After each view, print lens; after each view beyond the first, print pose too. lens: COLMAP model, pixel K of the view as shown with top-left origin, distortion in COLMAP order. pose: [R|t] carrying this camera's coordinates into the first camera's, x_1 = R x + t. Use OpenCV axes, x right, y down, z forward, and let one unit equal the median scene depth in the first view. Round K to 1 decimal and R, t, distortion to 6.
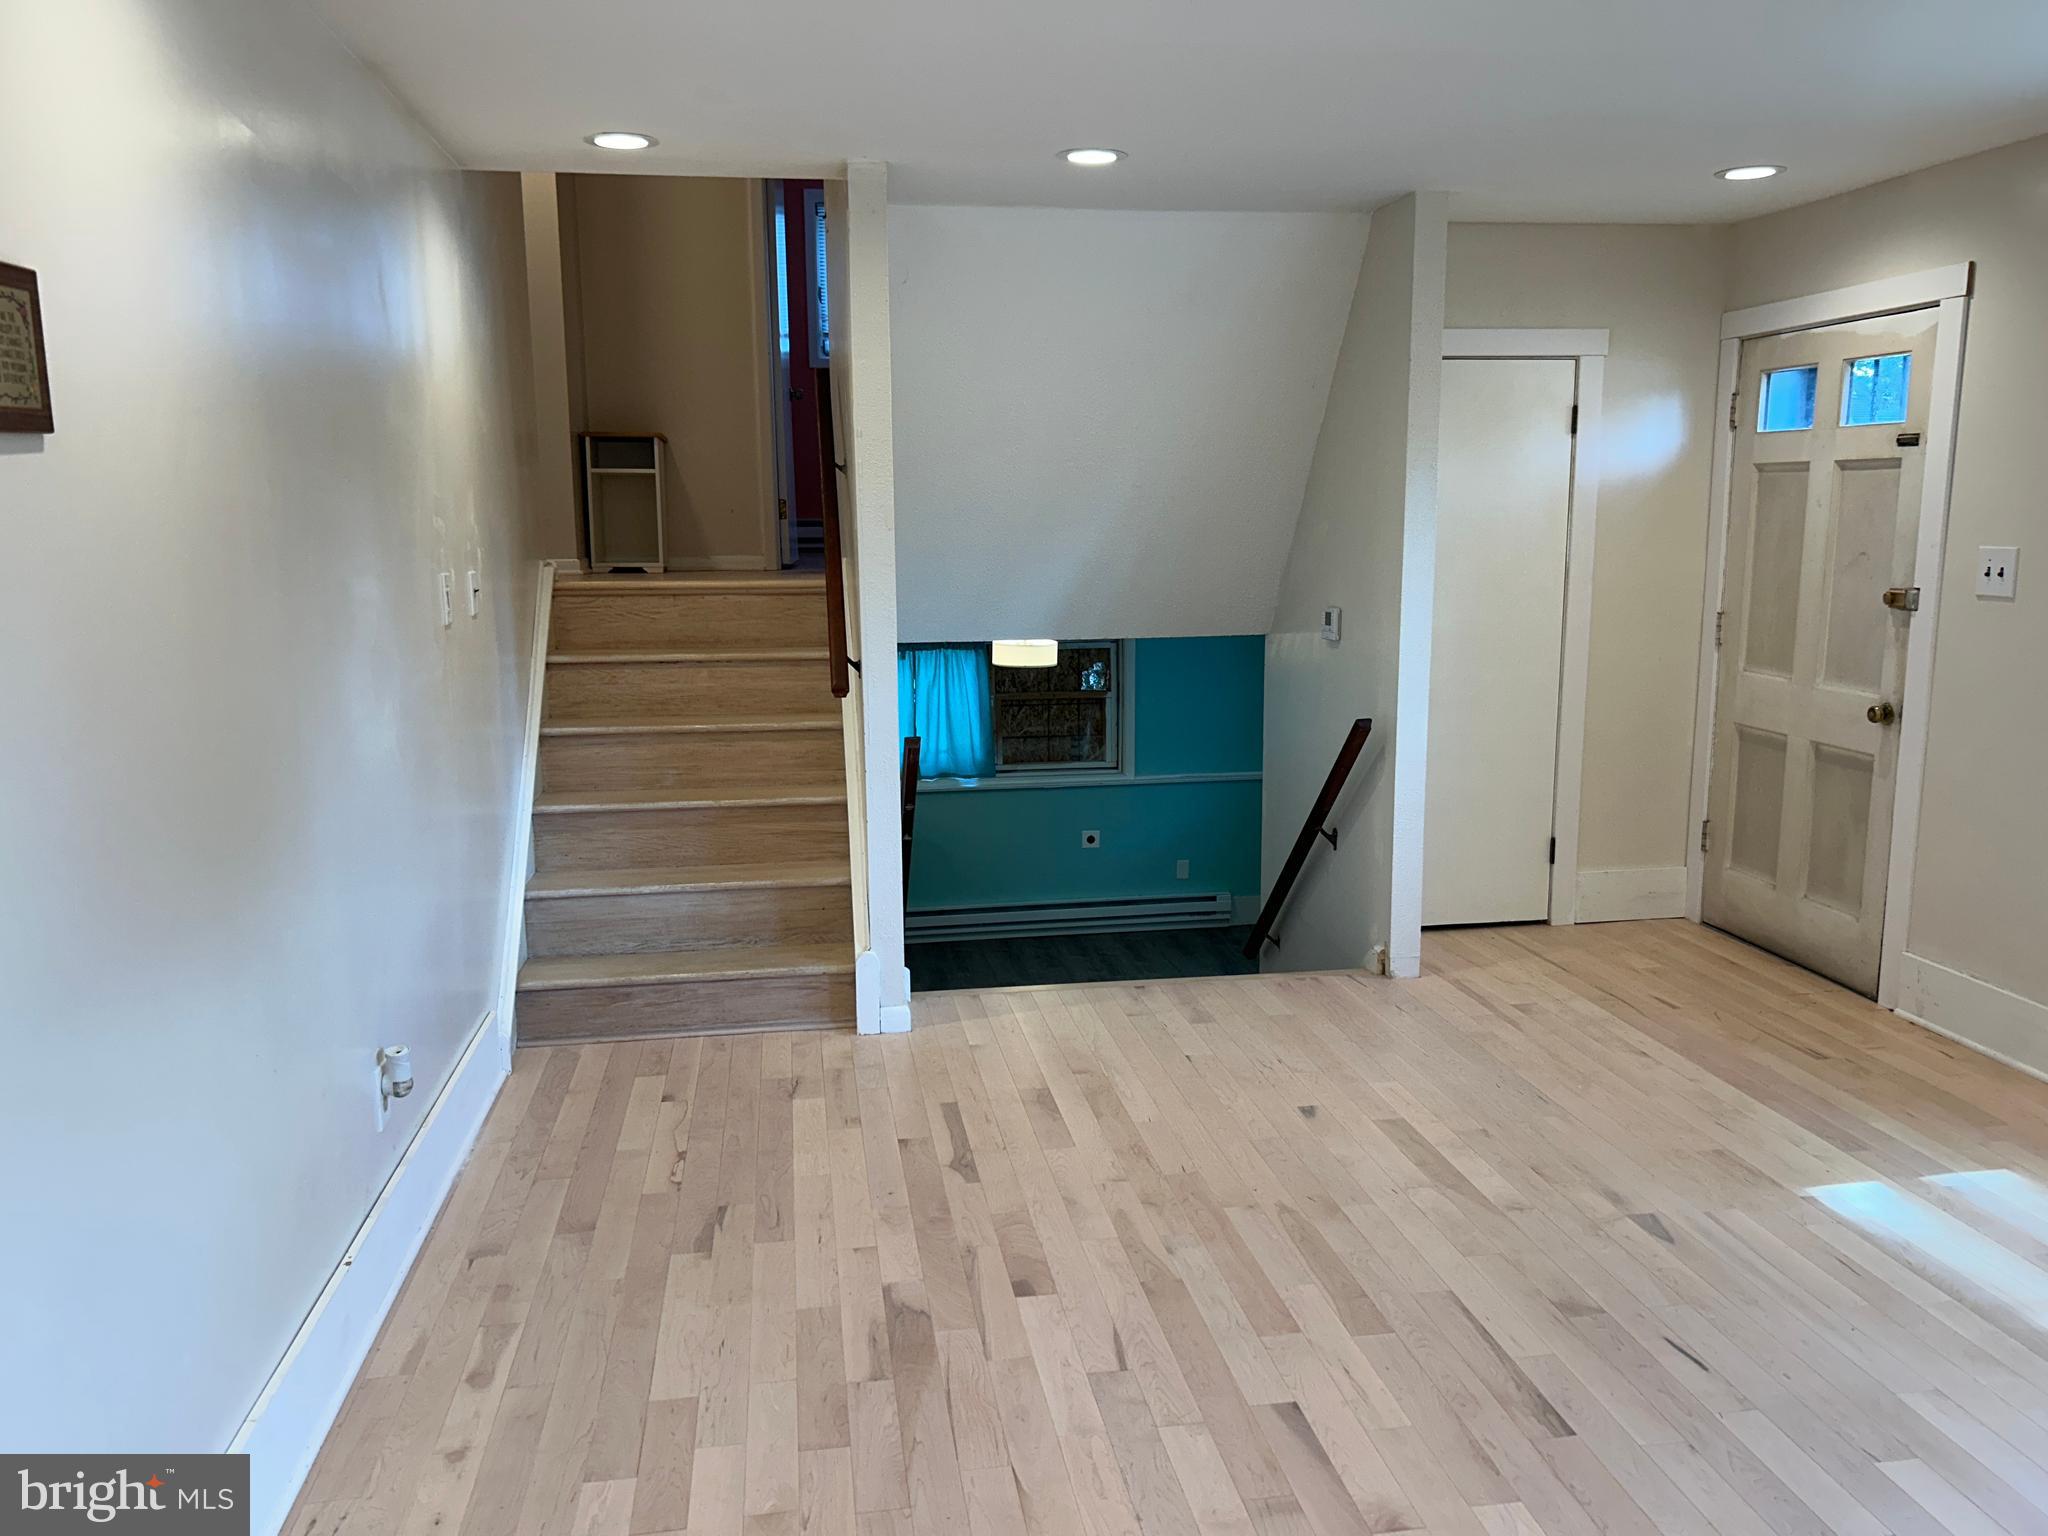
lens RADIAL K [[1539.0, 0, 1024.0], [0, 1539.0, 768.0], [0, 0, 1]] dist [0.051188, -0.042394]
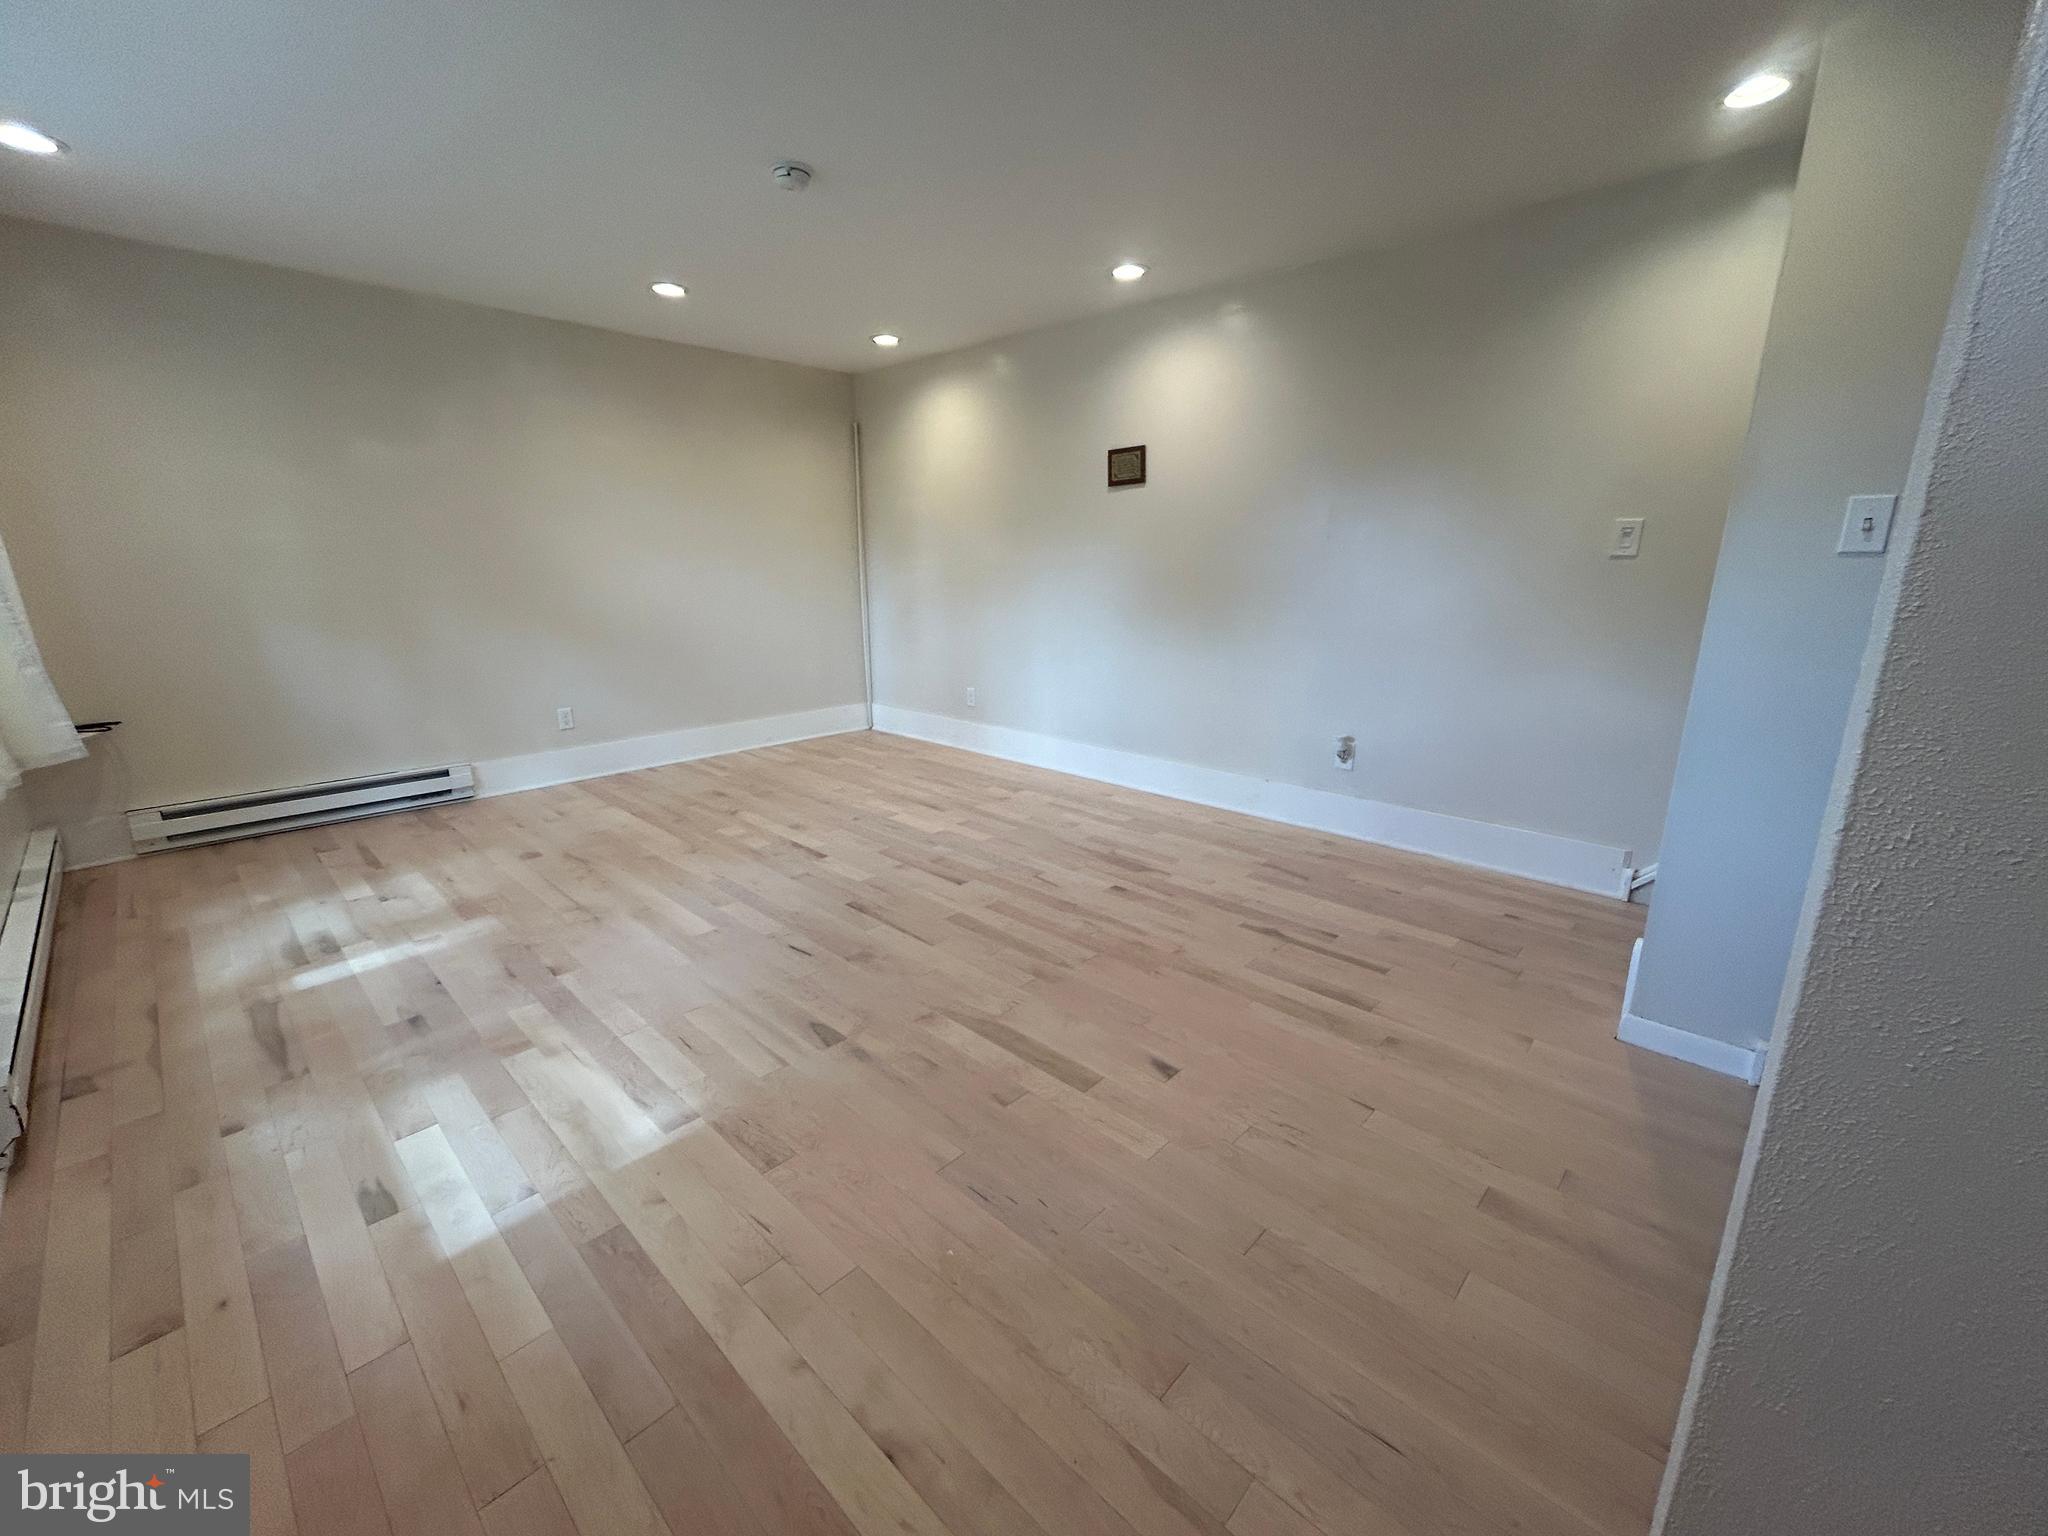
lens RADIAL K [[829.6, 0, 1018.4], [0, 829.6, 767.5], [0, 0, 1]] dist [0.000508, 0.000318]
pose [[-0.789493, 0.161809, -0.592047, 0.632428], [-0.092626, 0.922163, 0.375548, -0.170220], [0.606730, 0.351331, -0.713053, 1.468111]]
